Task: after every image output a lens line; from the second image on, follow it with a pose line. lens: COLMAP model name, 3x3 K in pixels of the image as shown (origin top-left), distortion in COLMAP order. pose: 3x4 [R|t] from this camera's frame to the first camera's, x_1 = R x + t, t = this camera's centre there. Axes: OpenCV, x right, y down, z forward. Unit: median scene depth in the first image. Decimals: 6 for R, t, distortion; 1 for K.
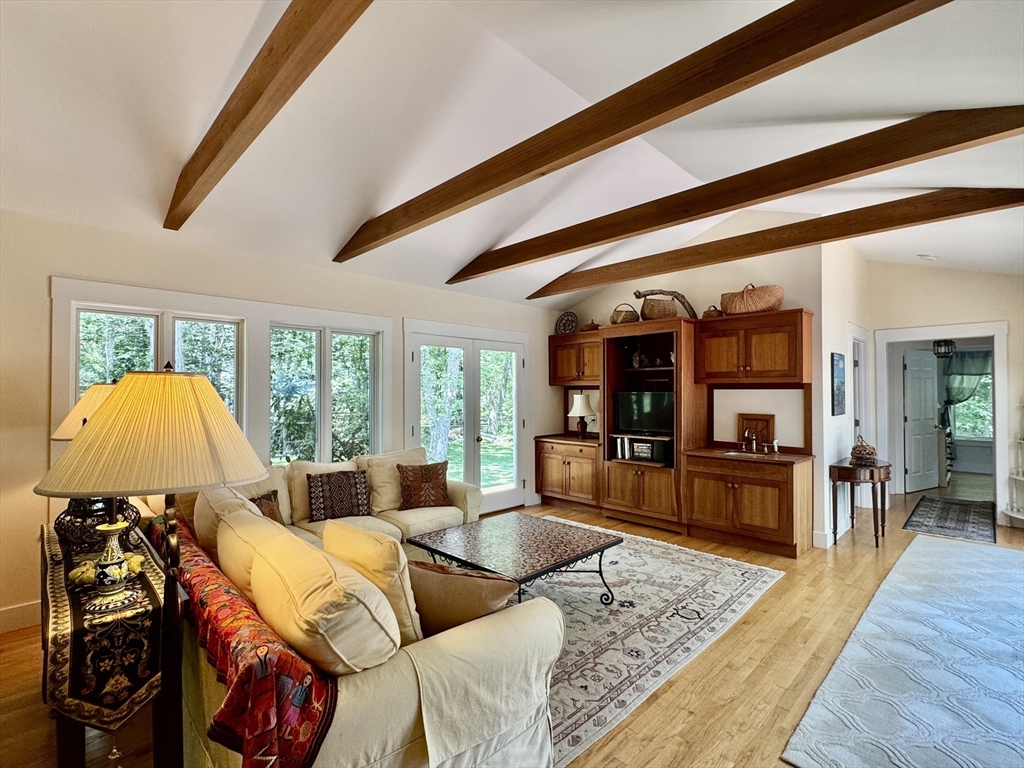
lens RADIAL K [[478.7, 0, 512.0], [0, 478.7, 384.0], [0, 0, 1]] dist [-0.002047, 0.000026]
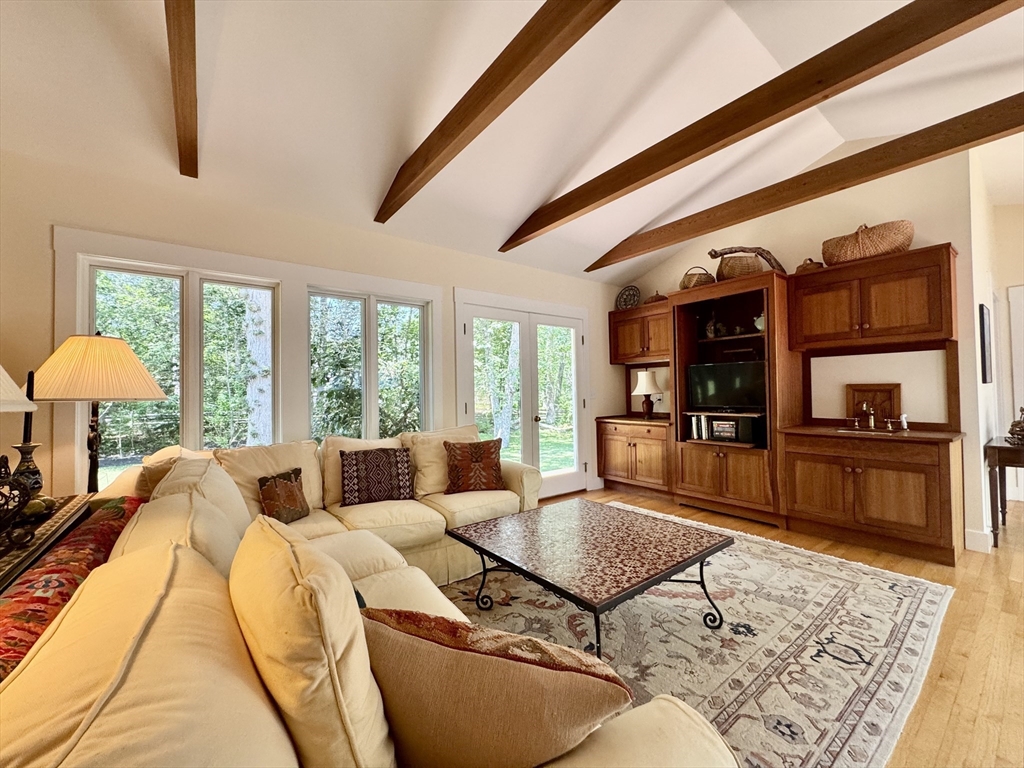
lens RADIAL K [[409.0, 0, 512.0], [0, 409.0, 384.0], [0, 0, 1]] dist [-0.003910, 0.000482]
pose [[0.991241, -0.016825, -0.130989, -0.013803], [0.016755, 0.999858, -0.001641, 0.057220], [0.130998, -0.000568, 0.991382, 0.236804]]
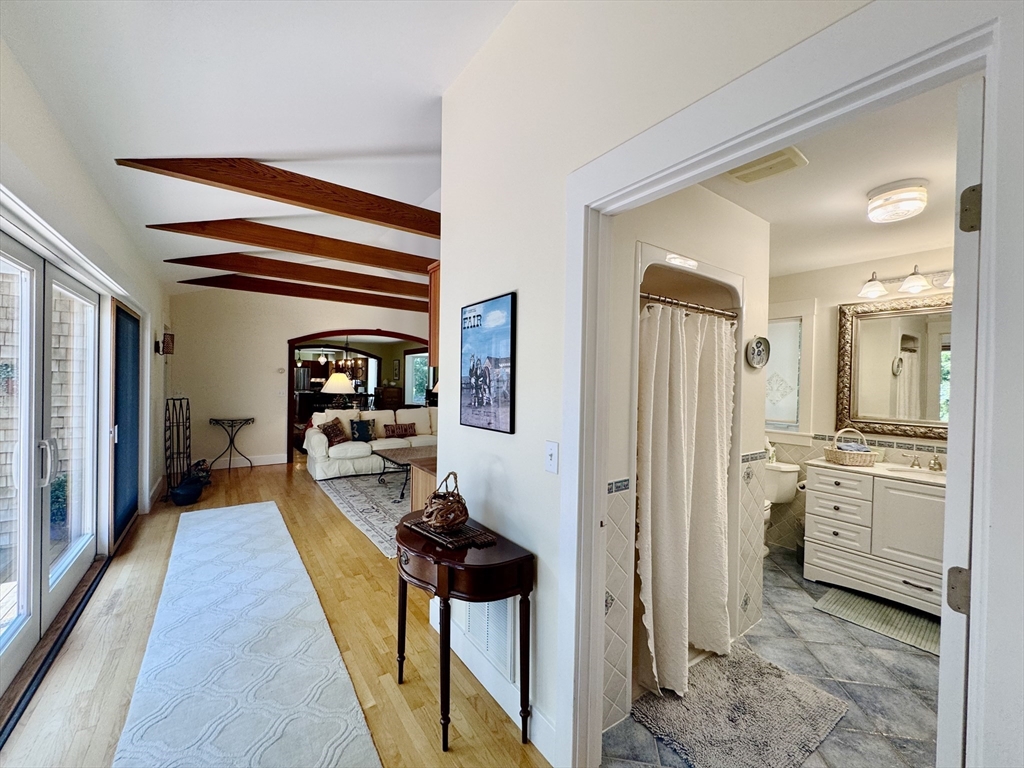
lens RADIAL K [[409.0, 0, 512.0], [0, 409.0, 384.0], [0, 0, 1]] dist [-0.003910, 0.000482]
pose [[-0.156732, 0.008827, -0.987602, 1.139870], [0.000981, 0.999961, 0.008782, 0.014595], [0.987641, 0.000408, -0.156735, 1.148342]]
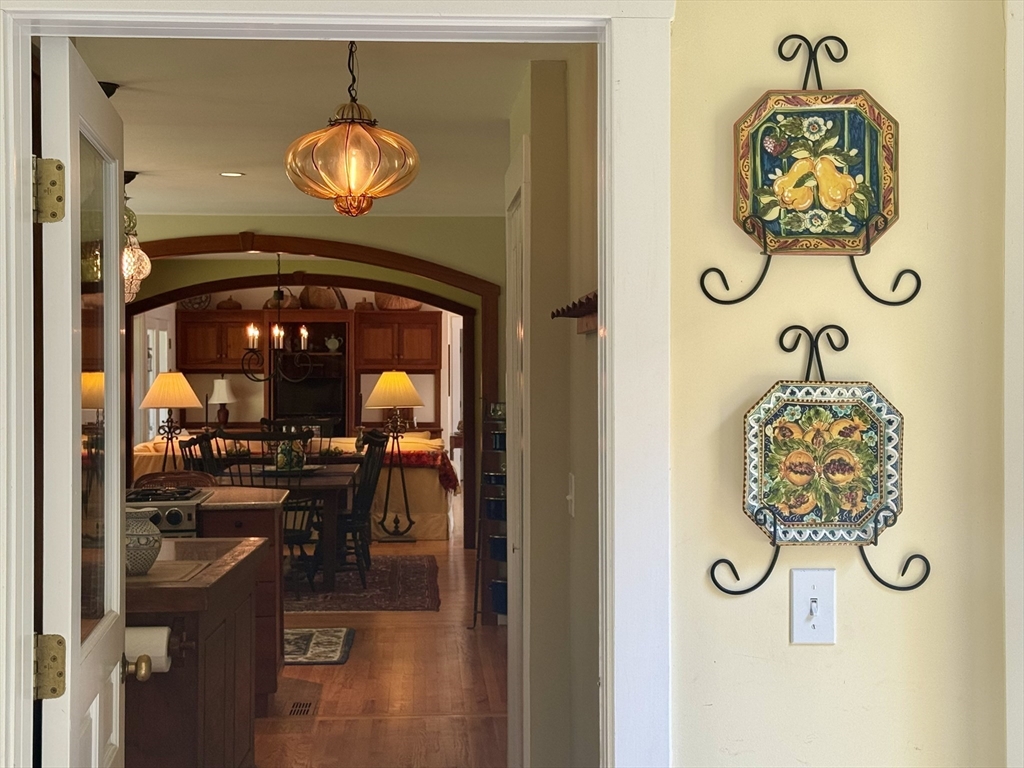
lens RADIAL K [[1732.9, 0, 512.0], [0, 1732.9, 384.0], [0, 0, 1]] dist [0.146619, 0.071297]
pose [[0.662905, -0.005772, 0.748681, -2.576482], [-0.012766, 0.999738, 0.019012, -0.050690], [-0.748595, -0.022161, 0.662658, -2.083310]]
